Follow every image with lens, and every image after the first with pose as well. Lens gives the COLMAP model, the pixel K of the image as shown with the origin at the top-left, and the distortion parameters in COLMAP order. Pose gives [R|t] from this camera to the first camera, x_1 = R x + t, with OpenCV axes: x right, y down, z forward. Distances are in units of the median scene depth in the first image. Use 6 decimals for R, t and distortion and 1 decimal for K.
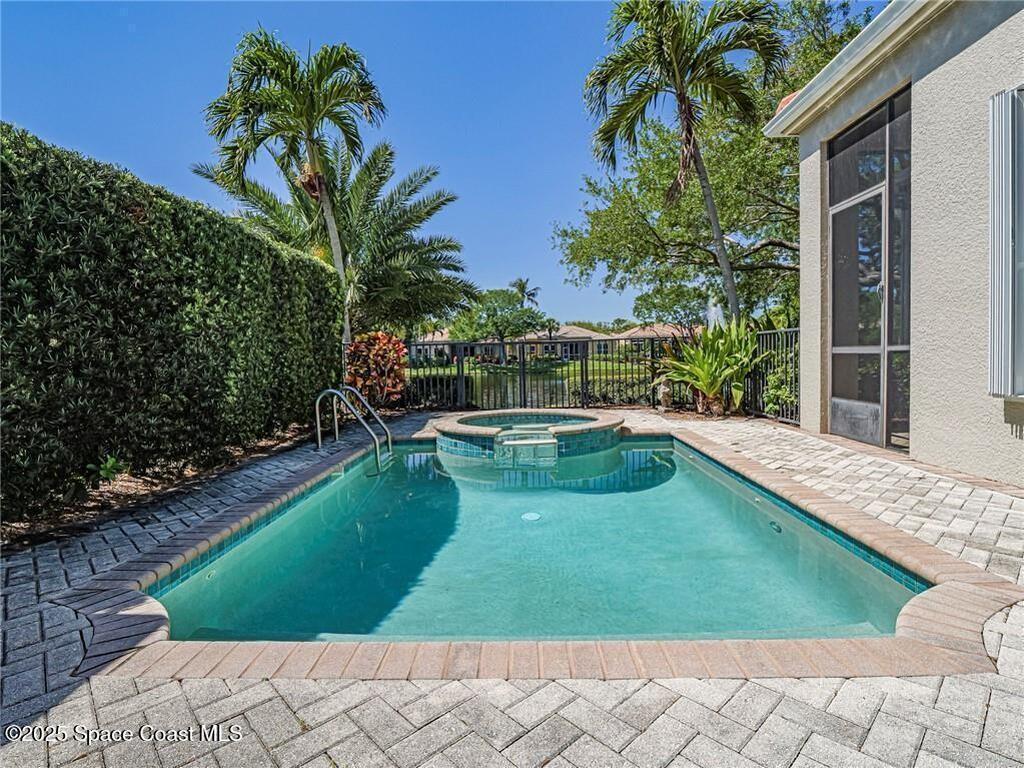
lens RADIAL K [[532.0, 0, 514.7], [0, 532.0, 381.0], [0, 0, 1]] dist [-0.001014, -0.000038]
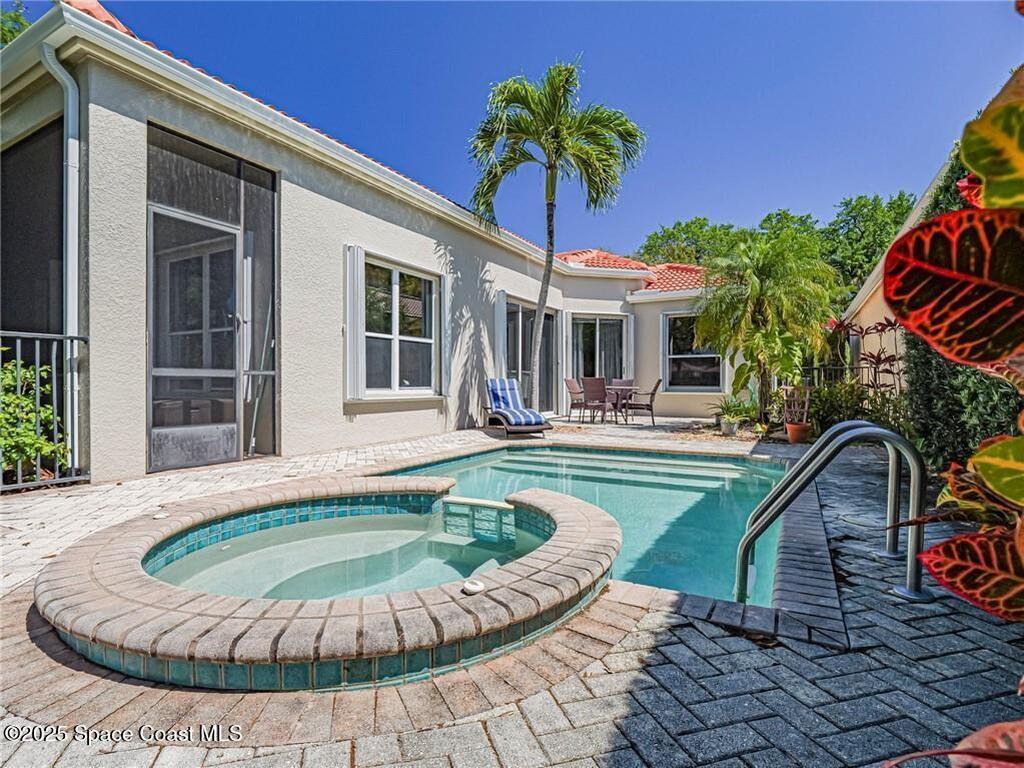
lens RADIAL K [[515.1, 0, 515.2], [0, 515.1, 387.5], [0, 0, 1]] dist [-0.001291, -0.000618]
pose [[-0.884103, 0.022829, 0.466735, -0.330558], [0.046442, 0.998153, 0.039150, -0.045124], [-0.464979, 0.056289, -0.883530, 1.687945]]
